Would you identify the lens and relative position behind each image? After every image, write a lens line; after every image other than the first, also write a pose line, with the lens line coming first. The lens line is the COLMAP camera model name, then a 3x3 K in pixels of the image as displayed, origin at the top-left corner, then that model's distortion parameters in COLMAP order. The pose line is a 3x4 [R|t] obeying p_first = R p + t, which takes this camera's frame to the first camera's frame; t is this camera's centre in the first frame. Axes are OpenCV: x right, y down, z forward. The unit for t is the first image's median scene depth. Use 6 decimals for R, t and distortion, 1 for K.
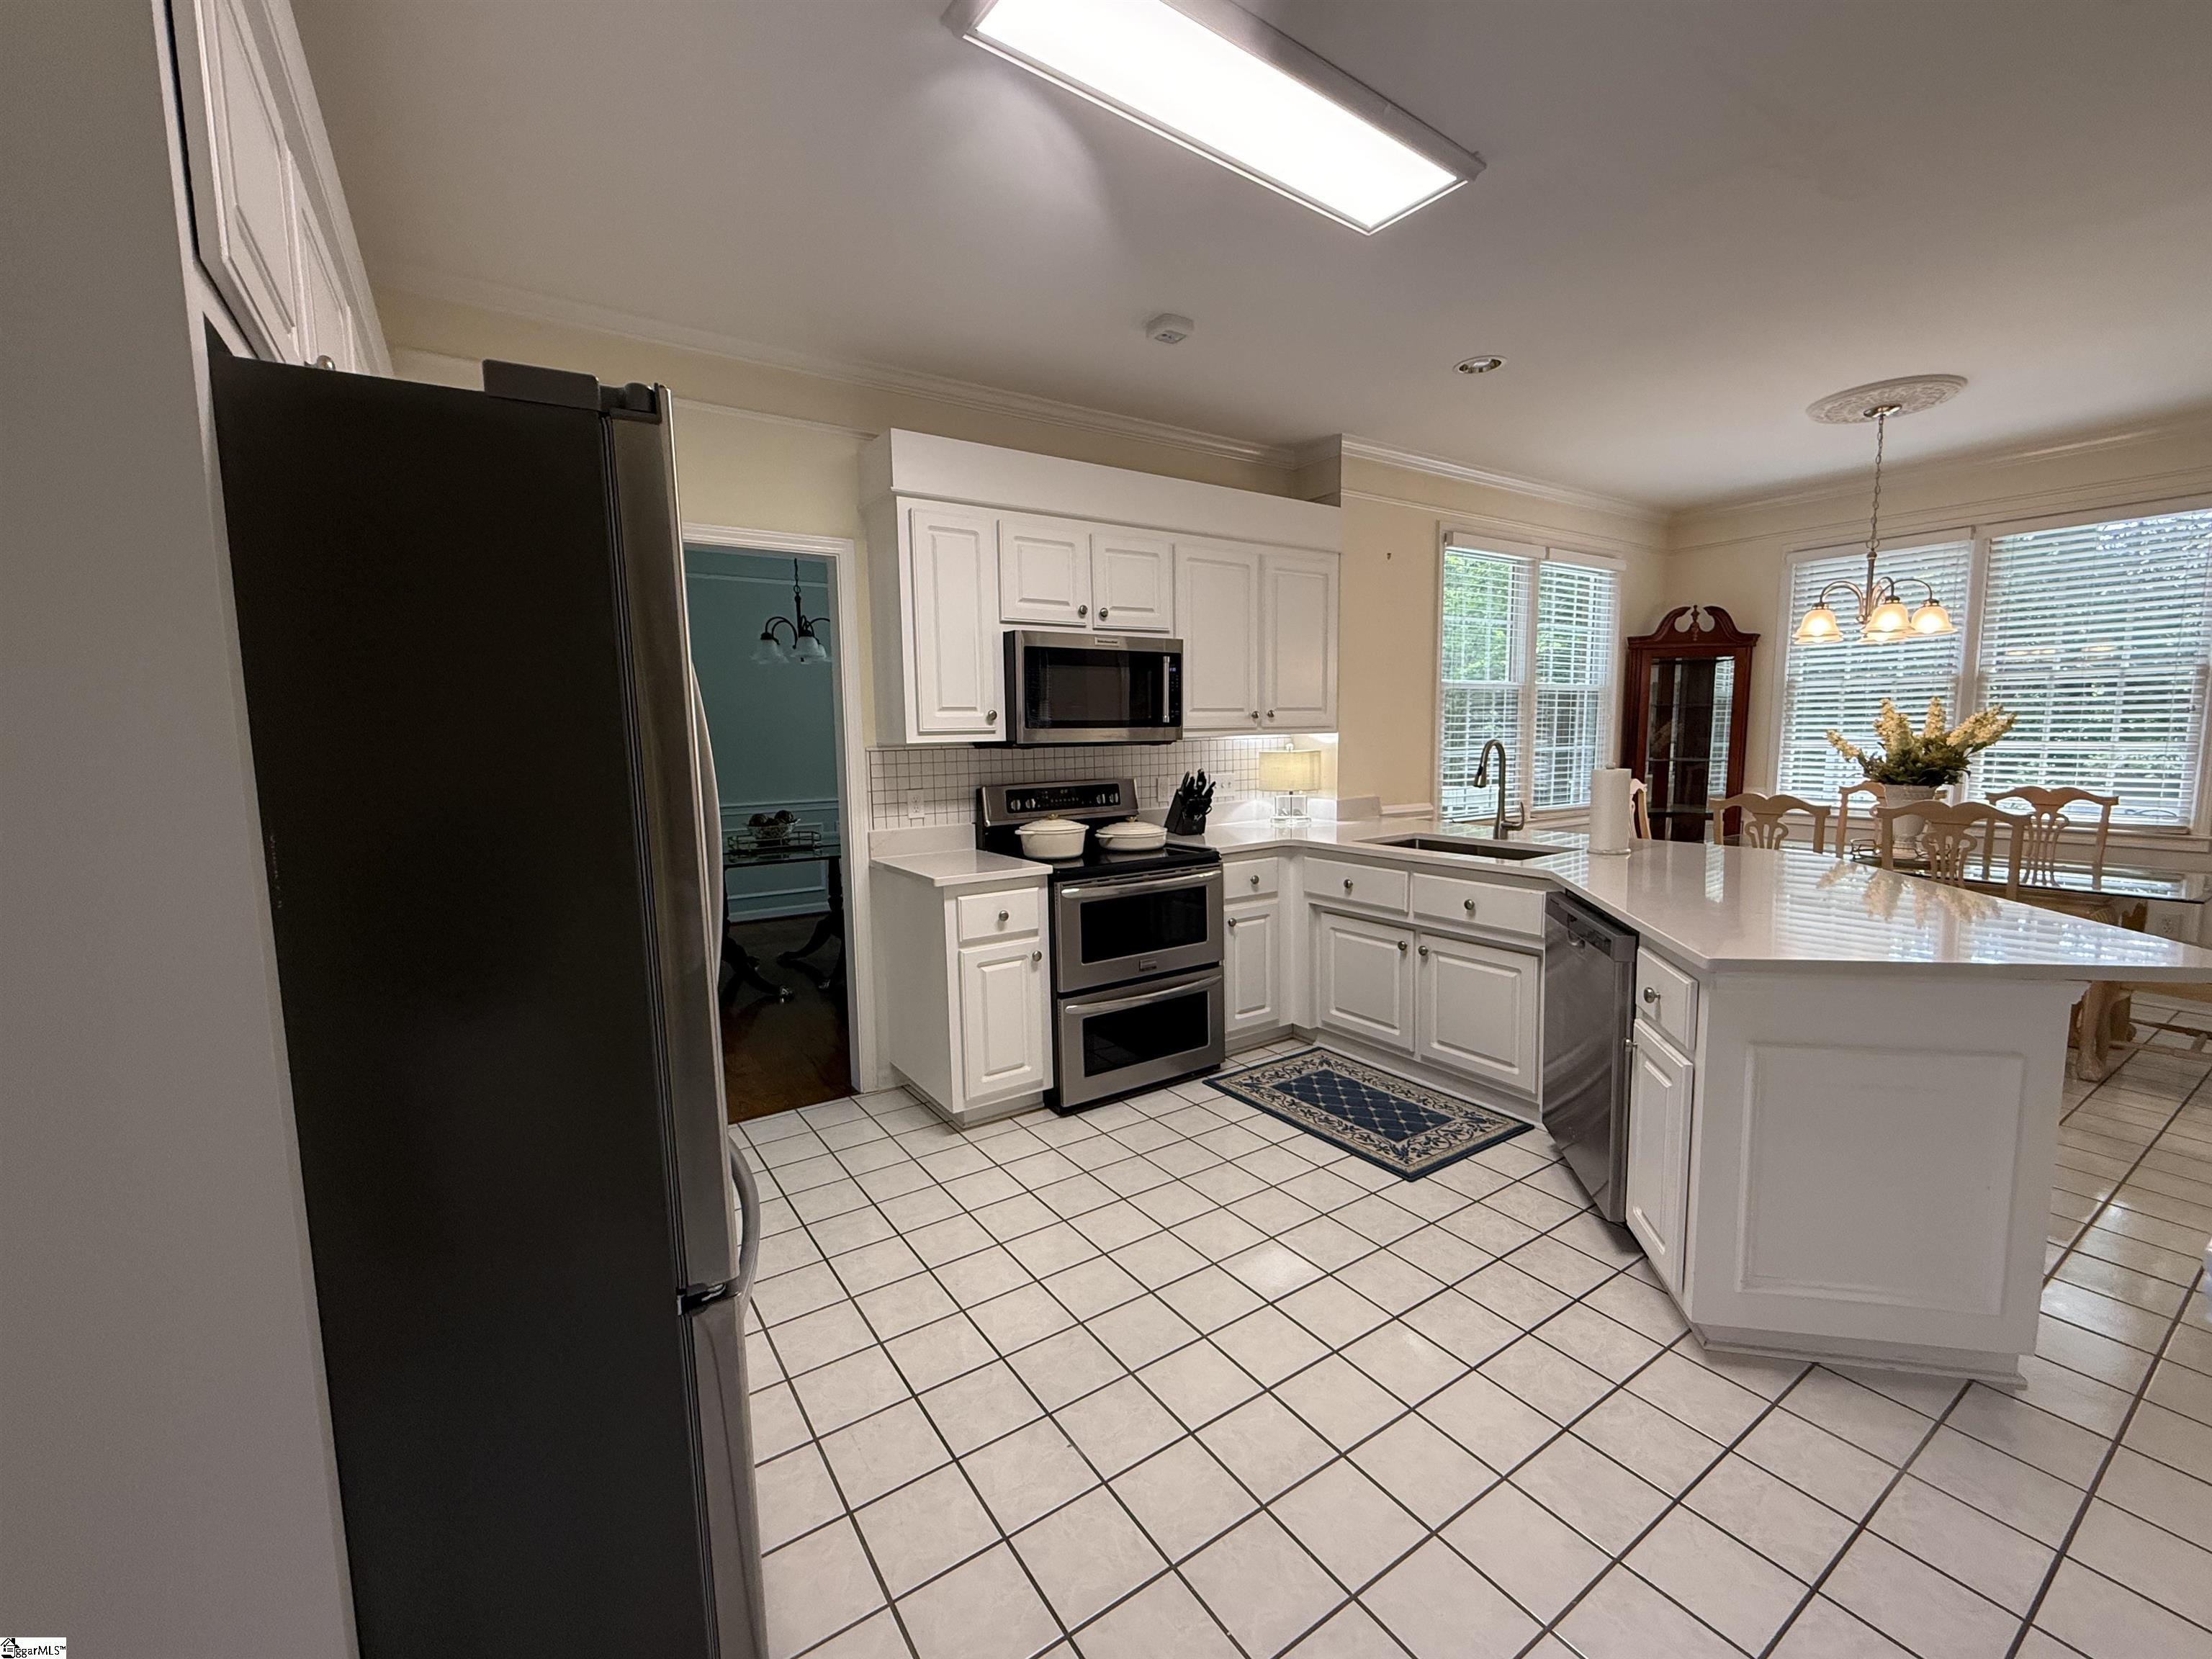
lens RADIAL K [[910.9, 0, 1108.8], [0, 910.9, 831.8], [0, 0, 1]] dist [0.000215, -0.000212]
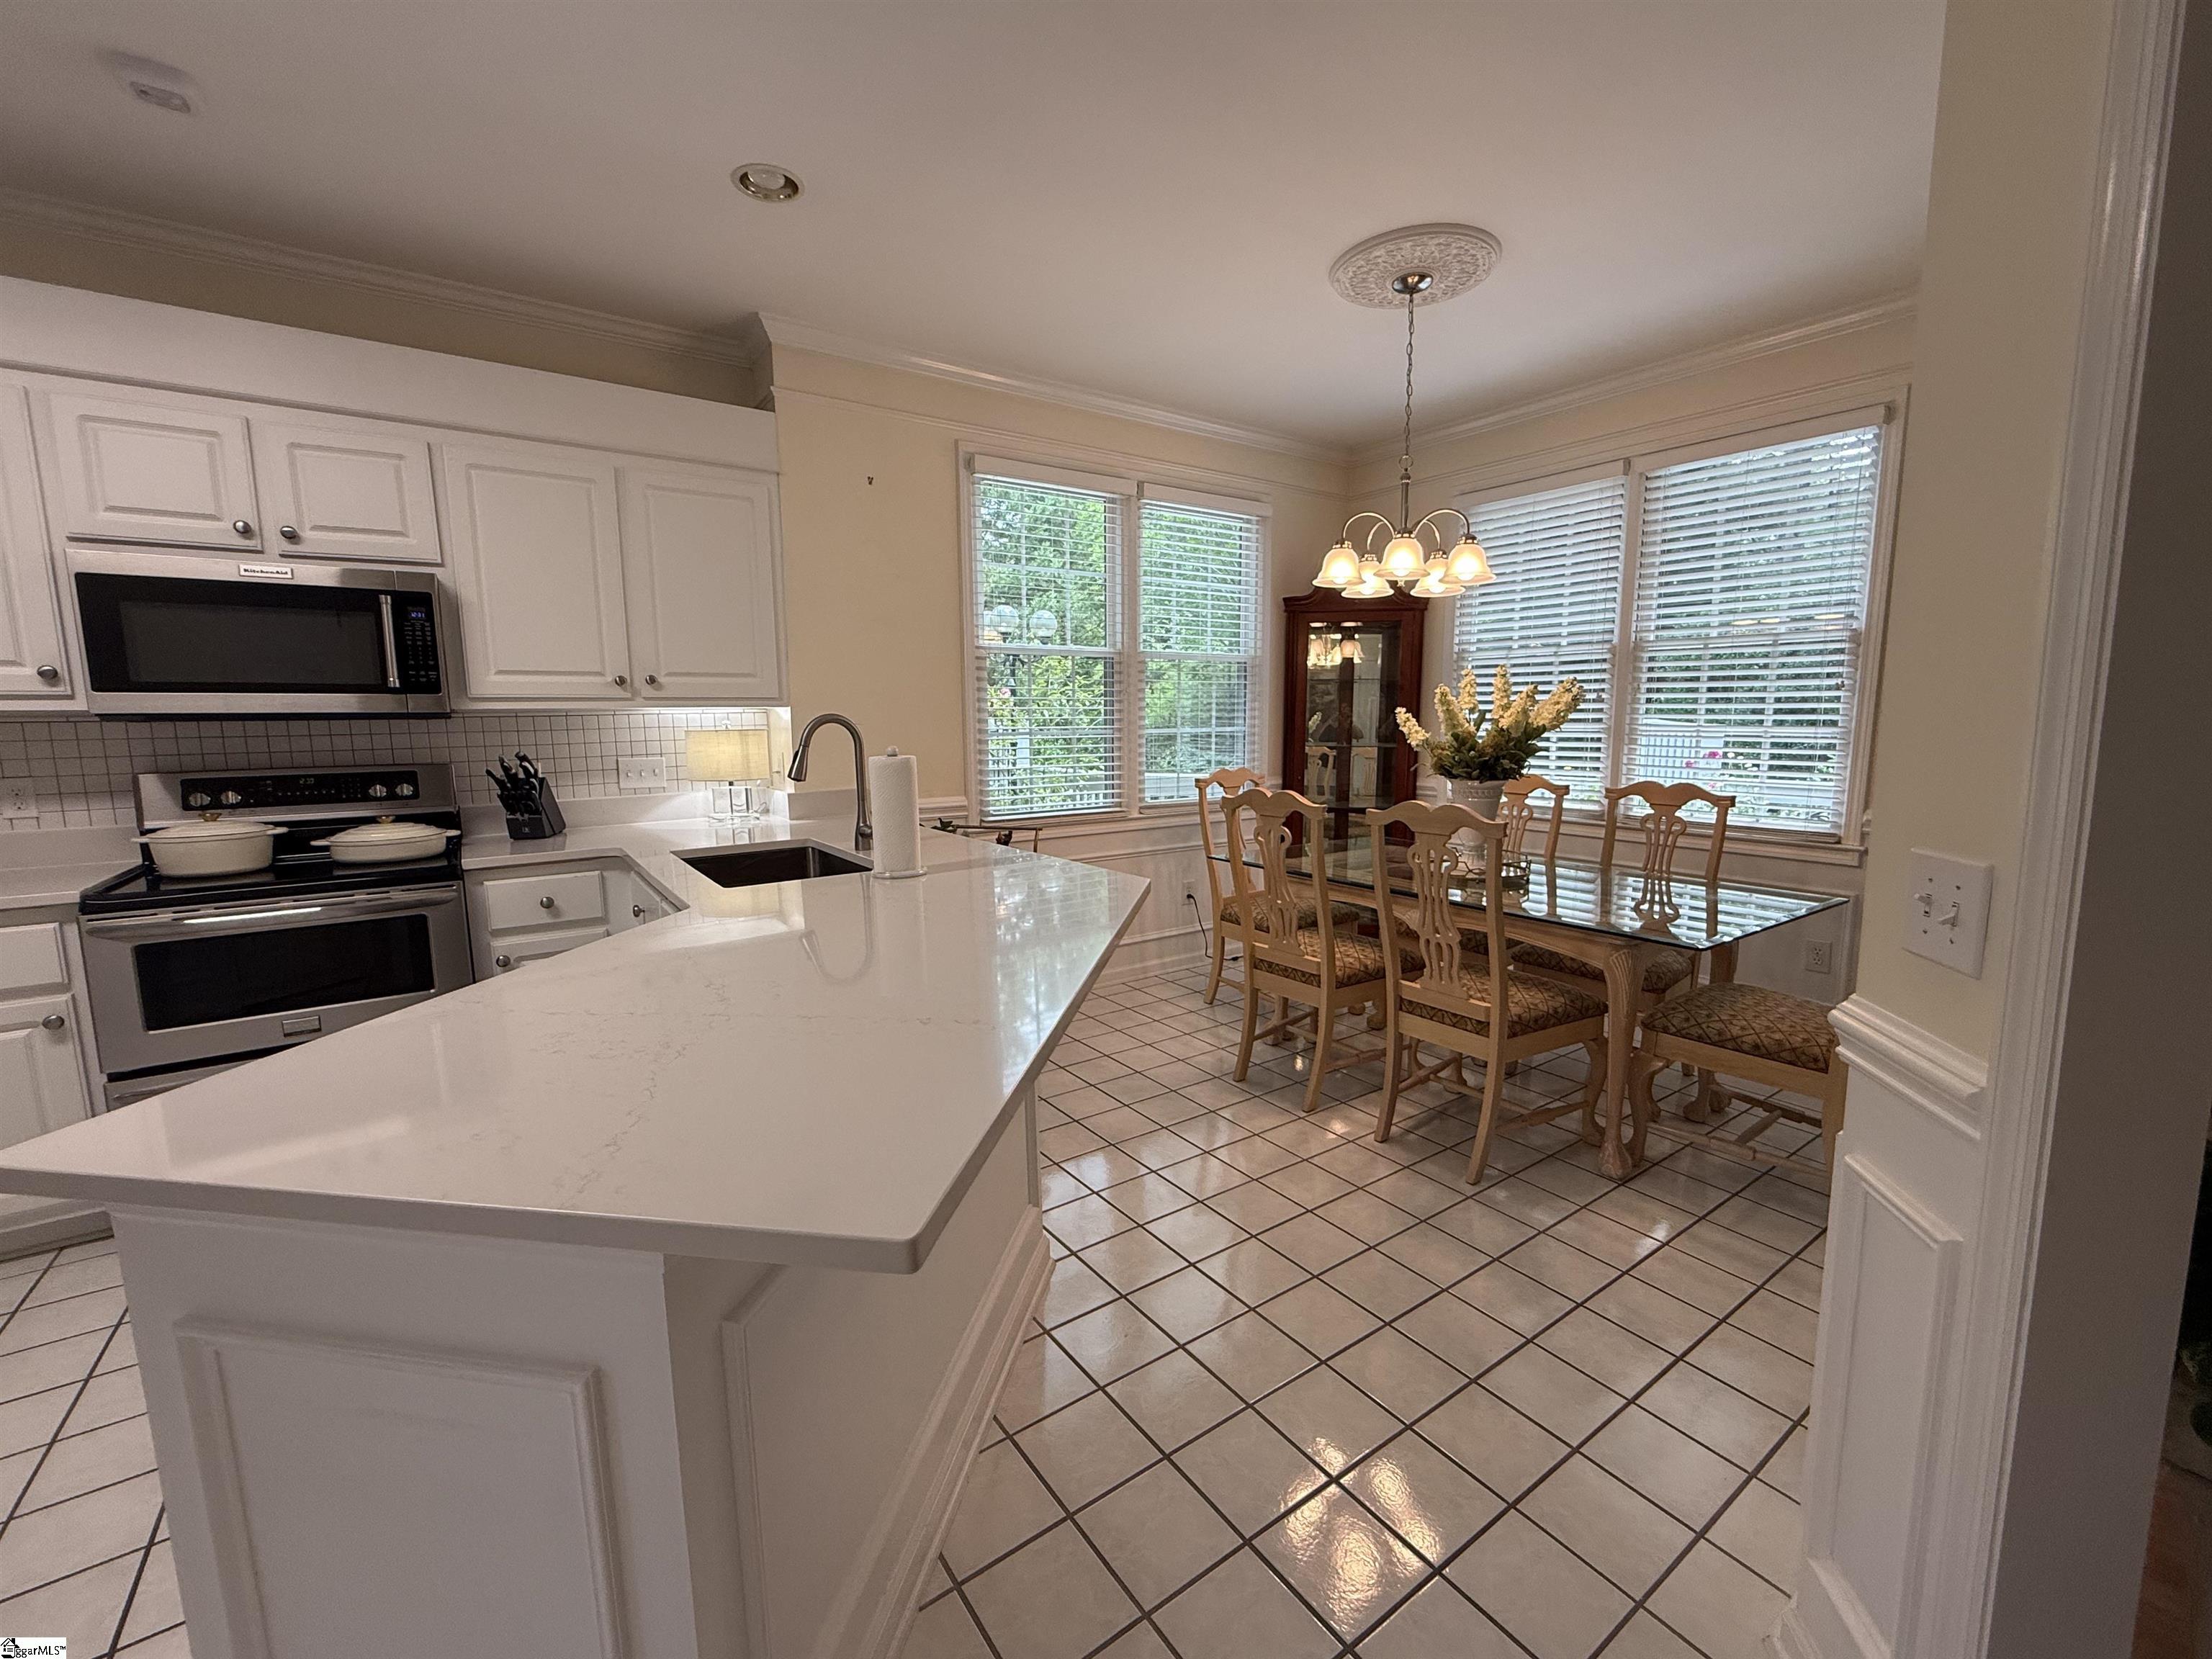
lens RADIAL K [[910.9, 0, 1108.8], [0, 910.9, 831.8], [0, 0, 1]] dist [0.000215, -0.000212]
pose [[0.999614, 0.004958, 0.027342, 0.612289], [-0.005512, 0.999780, 0.020239, -0.022897], [-0.027236, -0.020382, 0.999421, 0.257112]]
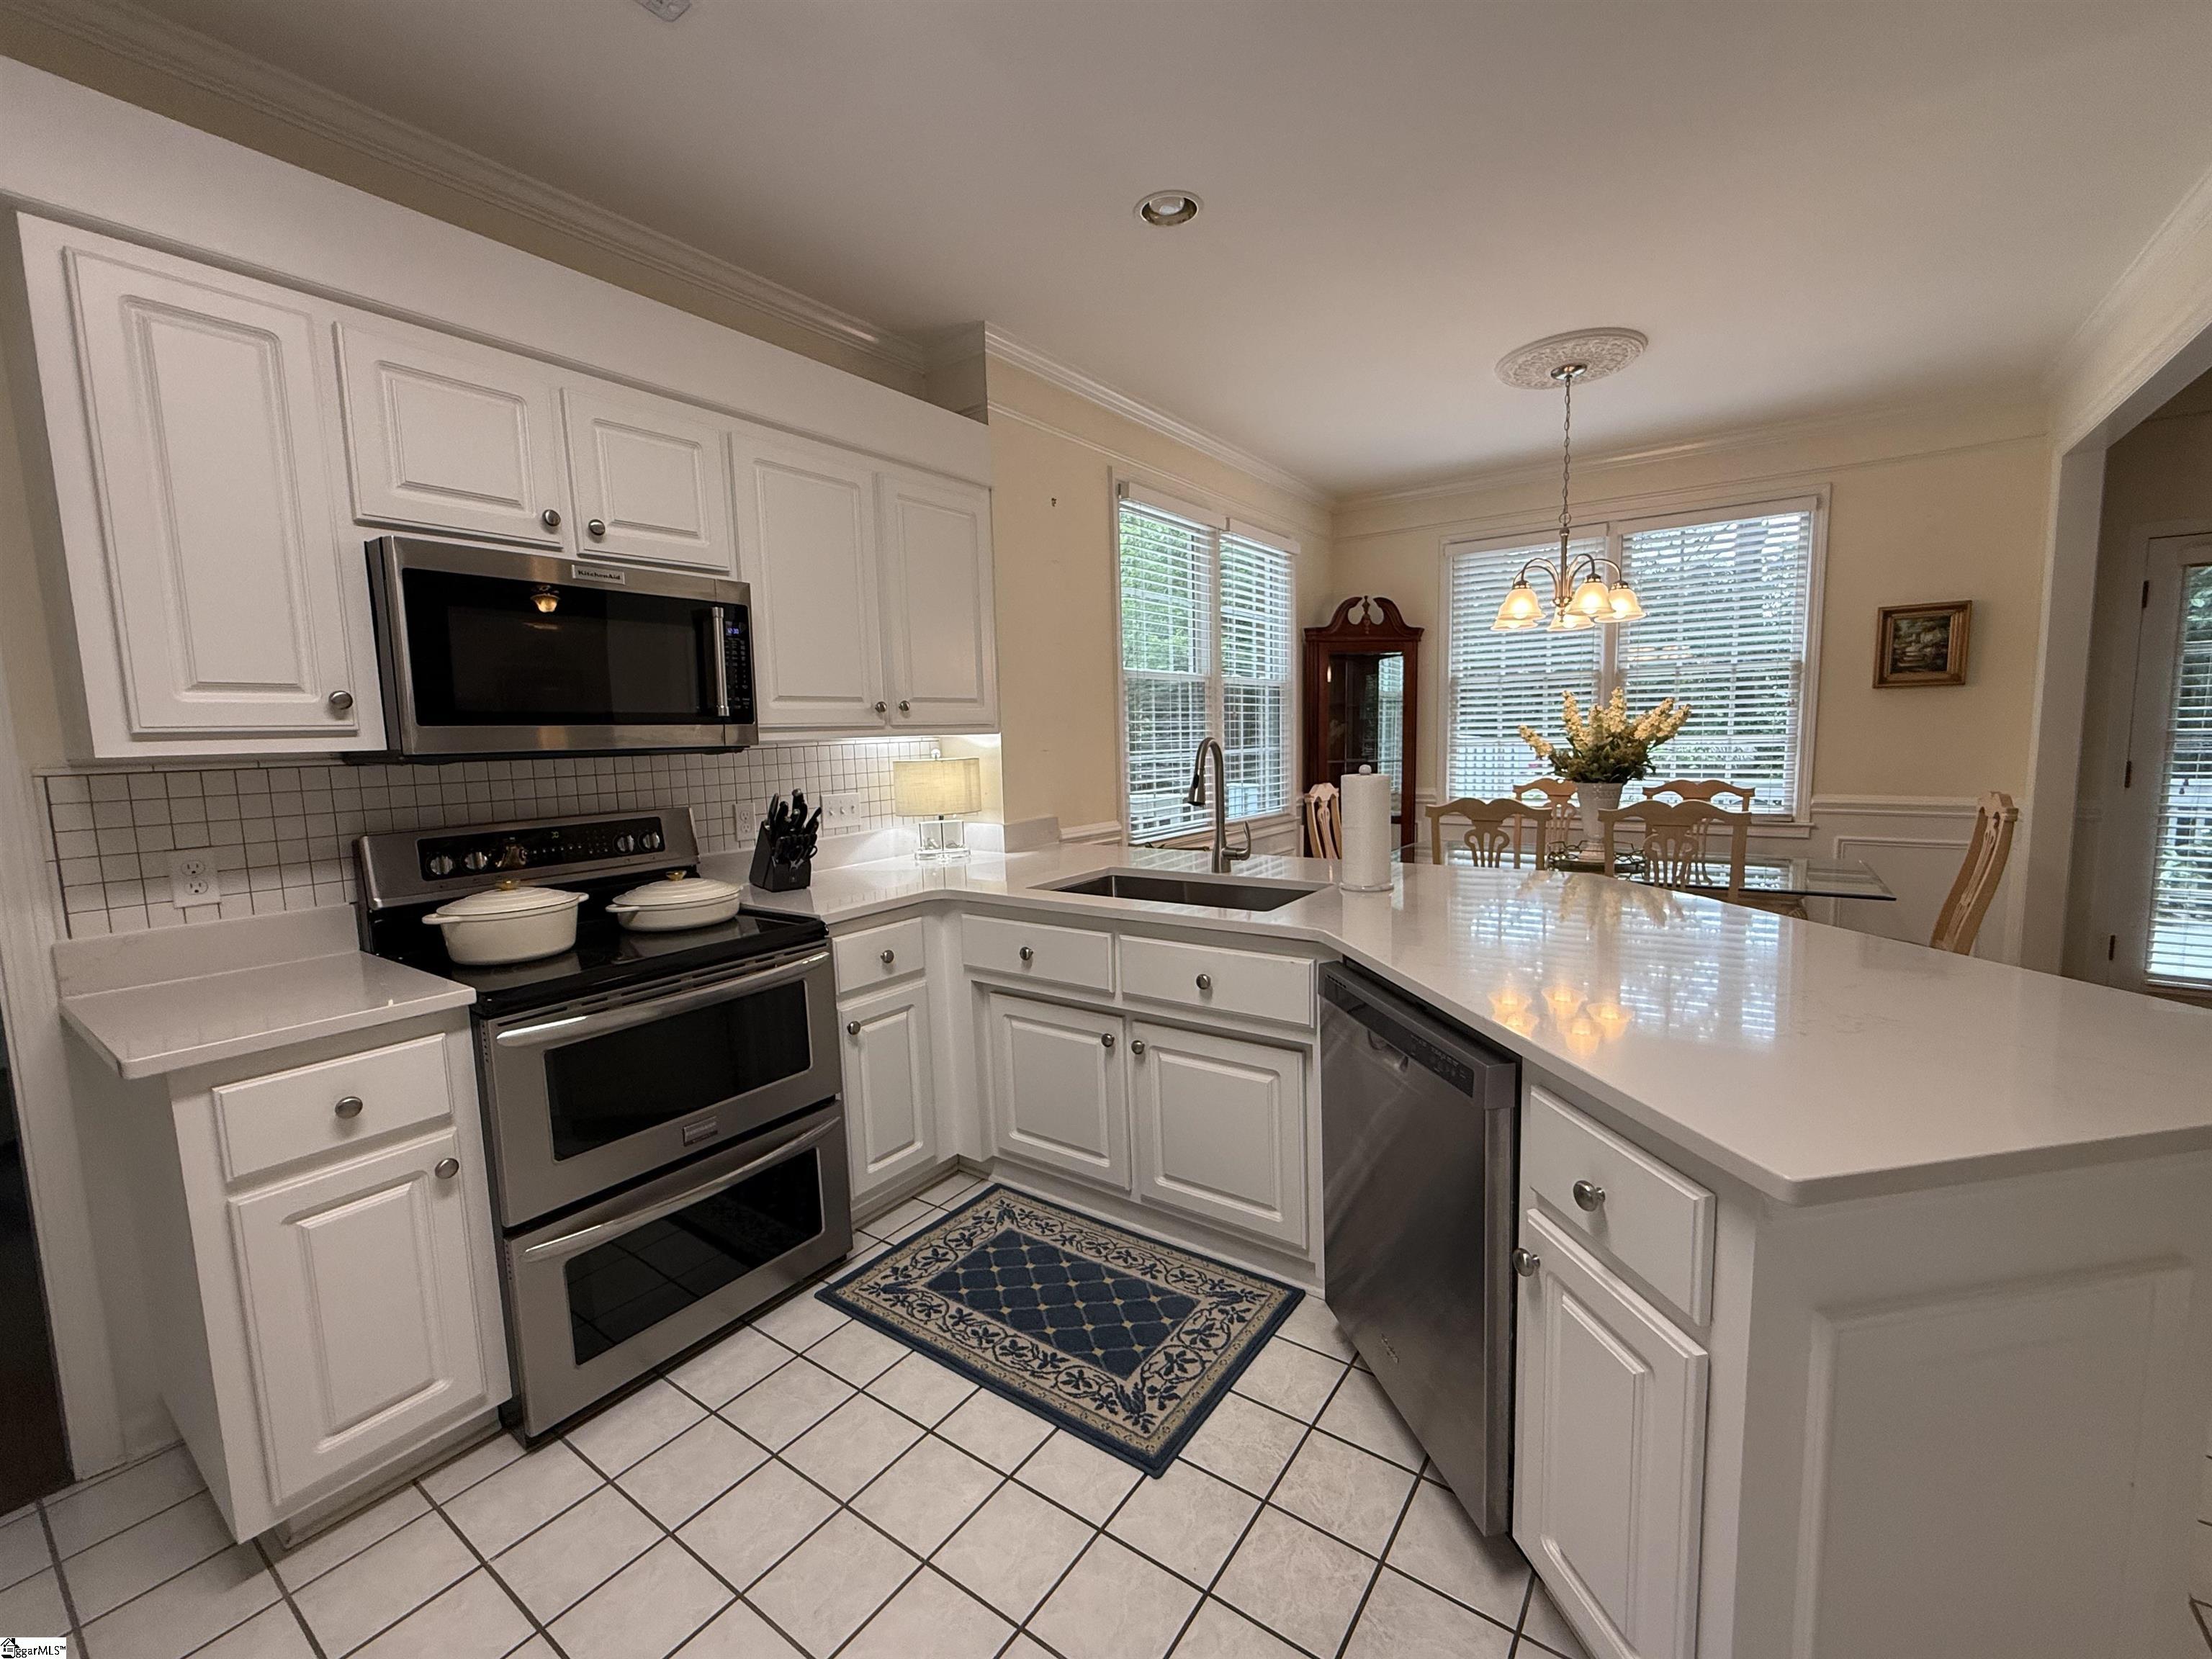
lens RADIAL K [[910.9, 0, 1108.8], [0, 910.9, 831.8], [0, 0, 1]] dist [0.000215, -0.000212]
pose [[0.935161, -0.047591, 0.351011, 0.086053], [0.051247, 0.998685, -0.001127, -0.028765], [-0.350496, 0.019042, 0.936371, 0.339302]]
